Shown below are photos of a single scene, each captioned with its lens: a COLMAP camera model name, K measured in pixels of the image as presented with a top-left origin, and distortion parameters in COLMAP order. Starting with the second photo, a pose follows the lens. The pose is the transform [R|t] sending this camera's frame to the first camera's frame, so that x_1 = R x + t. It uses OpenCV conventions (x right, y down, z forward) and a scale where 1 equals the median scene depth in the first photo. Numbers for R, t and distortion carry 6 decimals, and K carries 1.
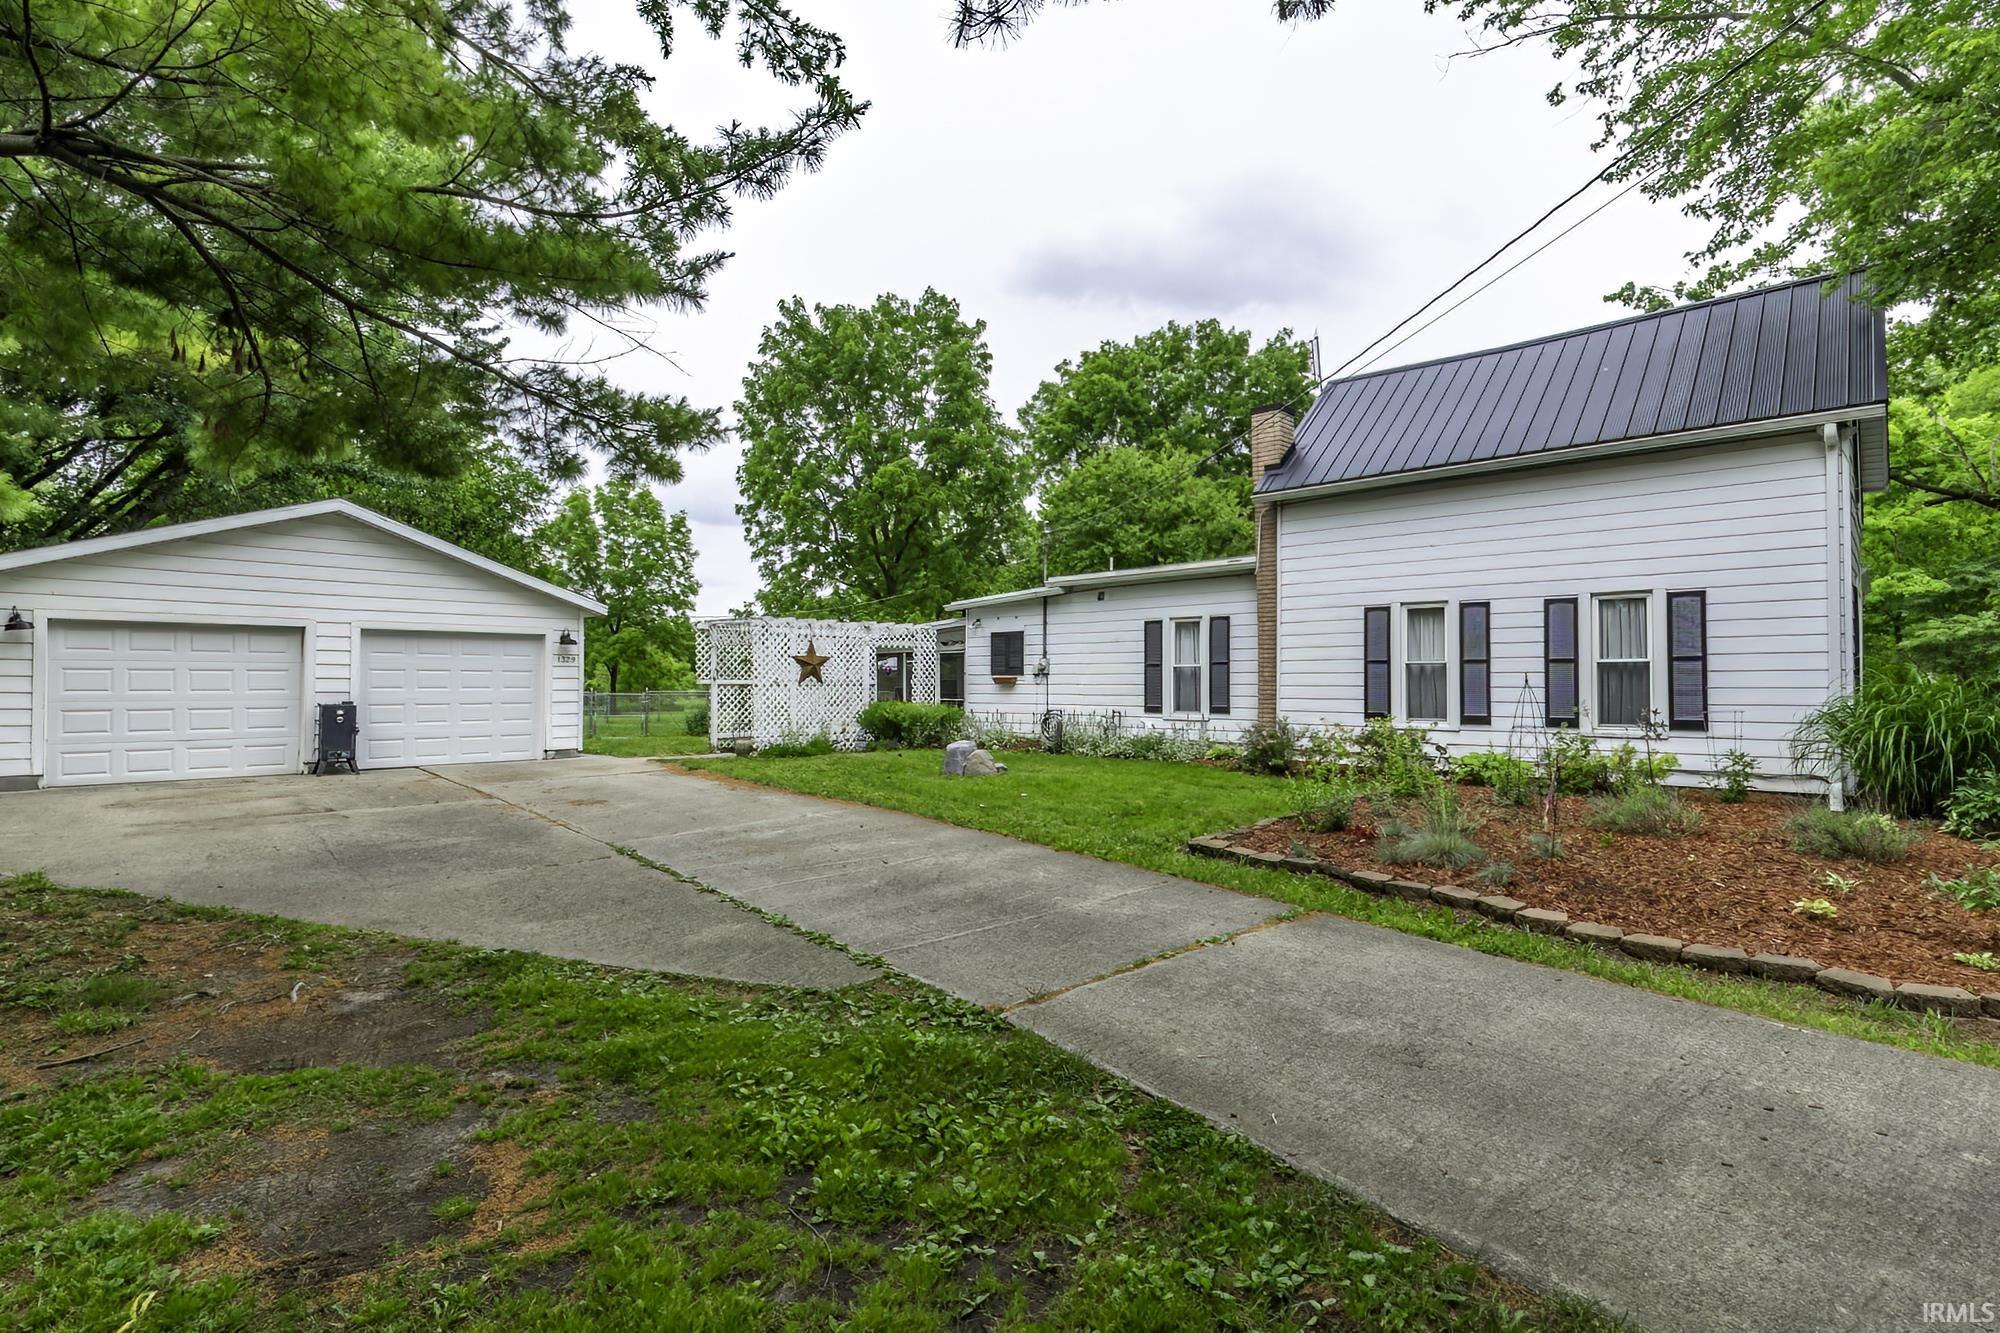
lens RADIAL K [[955.9, 0, 1000.0], [0, 955.9, 666.5], [0, 0, 1]] dist [0.001057, -0.000126]
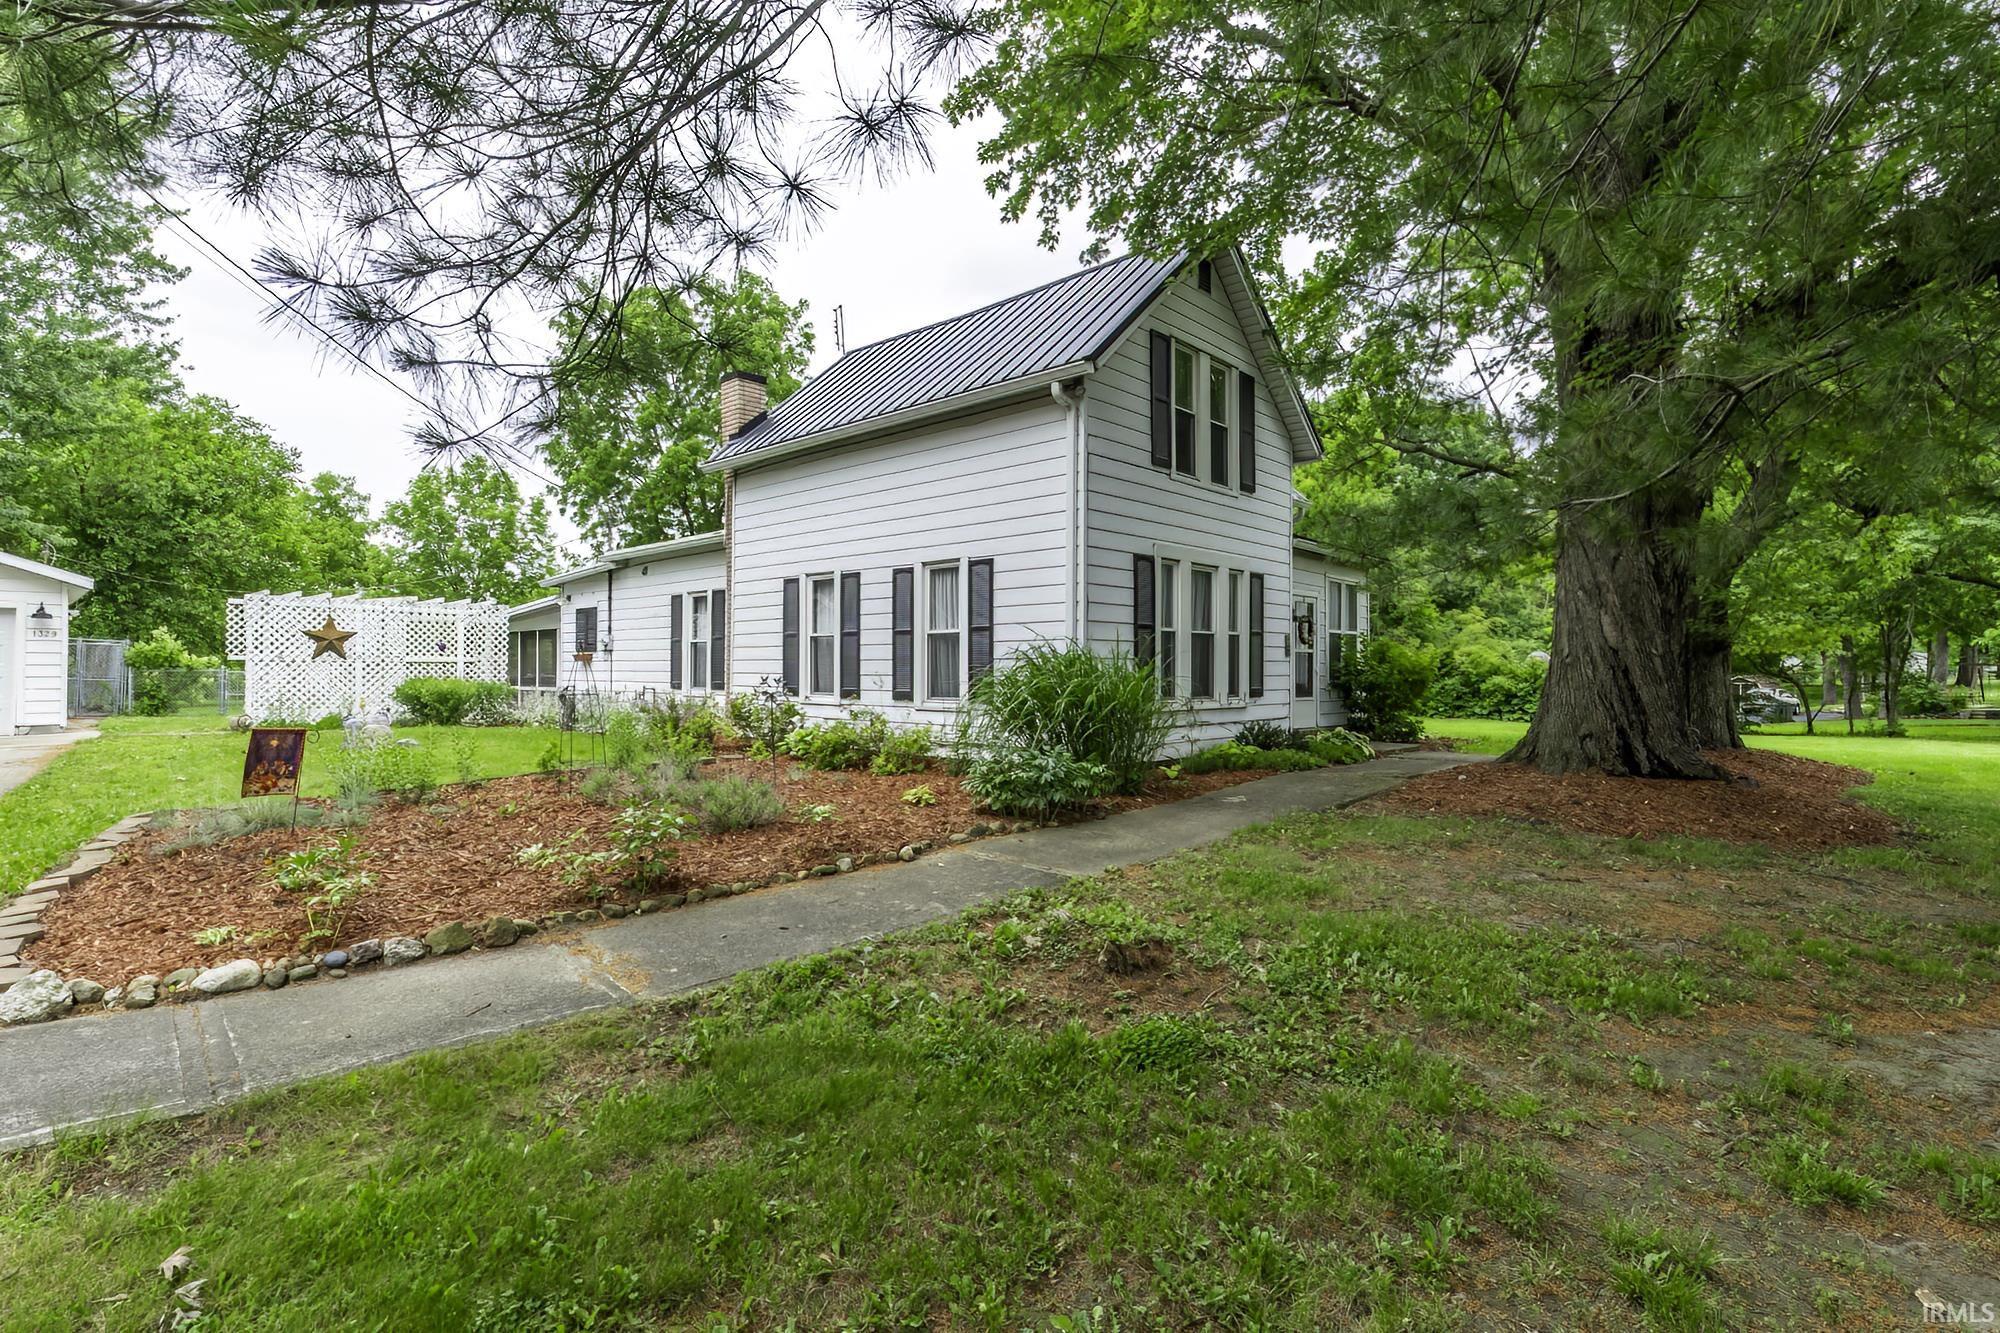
lens RADIAL K [[943.5, 0, 1000.0], [0, 943.5, 666.5], [0, 0, 1]] dist [0.017247, 0.000021]
pose [[0.999738, 0.001160, -0.022841, 0.519542], [-0.000788, 0.999867, 0.016287, 0.009088], [0.022857, -0.016265, 0.999606, 0.032198]]
